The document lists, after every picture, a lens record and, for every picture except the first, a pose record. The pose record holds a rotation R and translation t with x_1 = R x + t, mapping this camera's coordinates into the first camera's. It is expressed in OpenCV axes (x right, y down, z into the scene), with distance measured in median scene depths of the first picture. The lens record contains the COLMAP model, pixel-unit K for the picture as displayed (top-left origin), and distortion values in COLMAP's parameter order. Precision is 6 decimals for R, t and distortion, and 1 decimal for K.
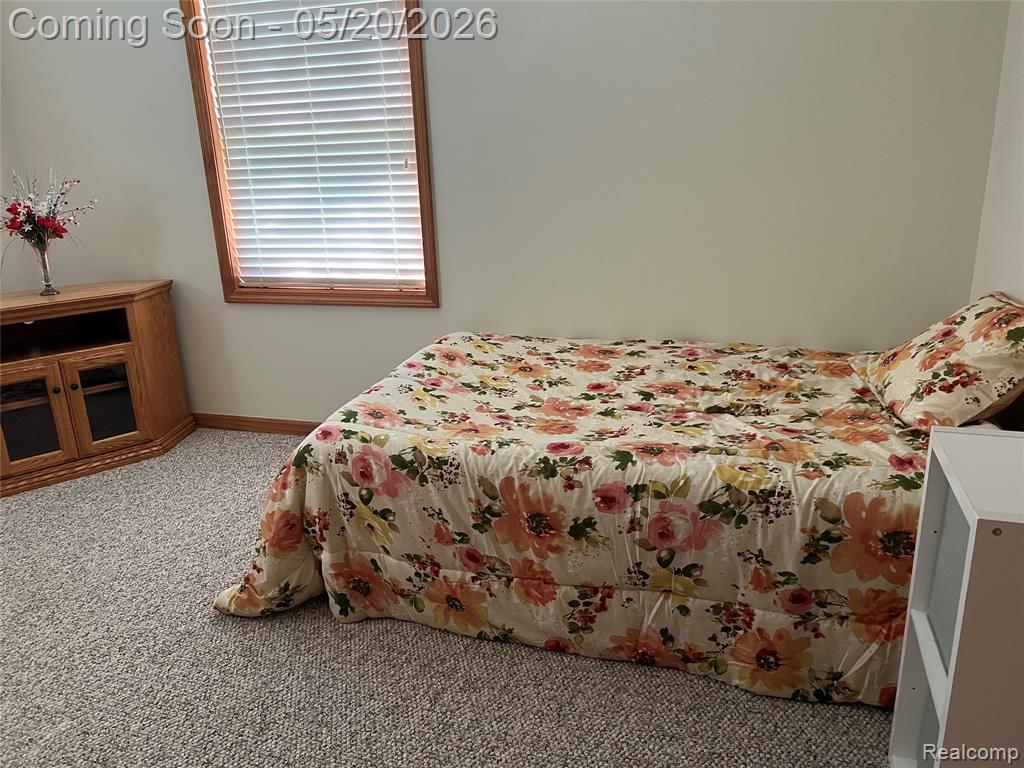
lens RADIAL K [[765.1, 0, 508.2], [0, 765.1, 390.0], [0, 0, 1]] dist [0.053524, -0.059765]
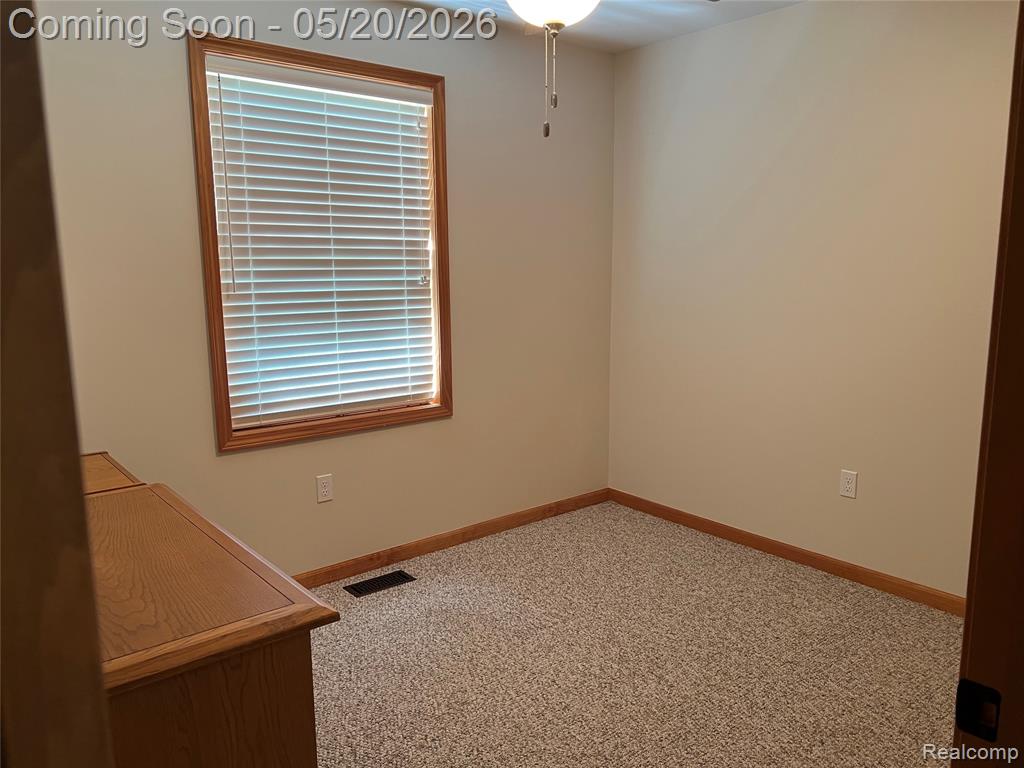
lens RADIAL K [[765.1, 0, 508.2], [0, 765.1, 390.0], [0, 0, 1]] dist [0.053524, -0.059765]
pose [[0.548597, -0.103732, 0.829627, -1.270623], [0.220282, 0.975147, -0.023736, -0.135293], [-0.806546, 0.195773, 0.557814, 0.428938]]
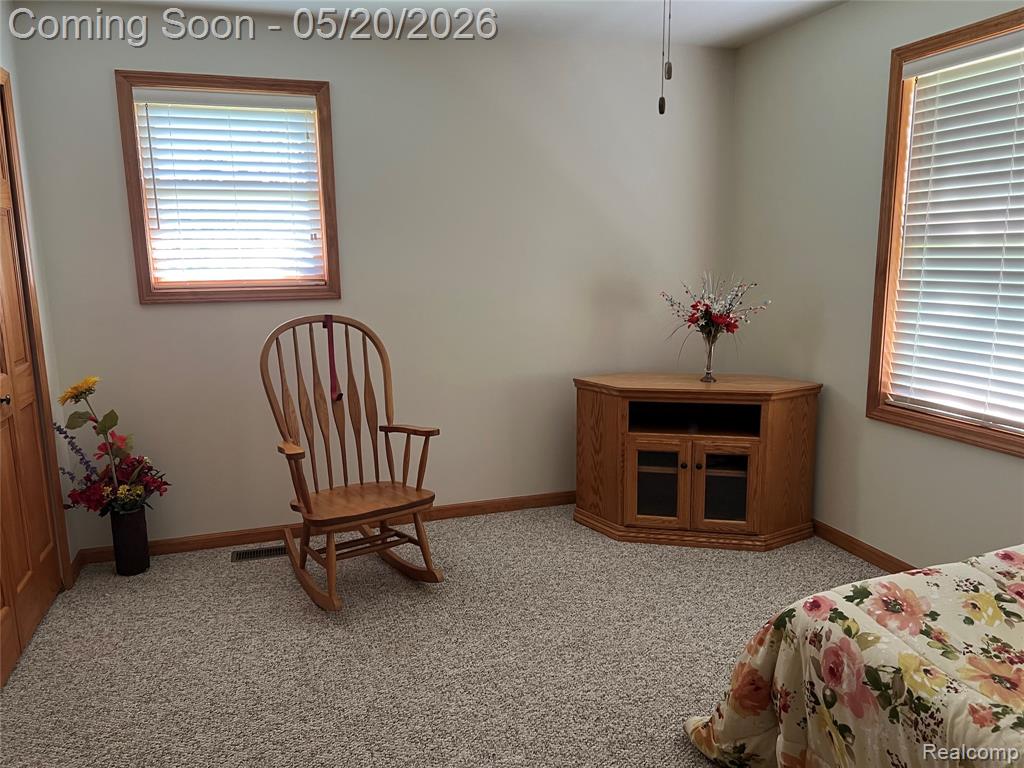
lens RADIAL K [[765.1, 0, 508.2], [0, 765.1, 390.0], [0, 0, 1]] dist [0.053524, -0.059765]
pose [[0.570133, 0.173230, -0.803082, 0.190365], [-0.244444, 0.969014, 0.035484, -0.106515], [0.784344, 0.176078, 0.594811, 0.146391]]
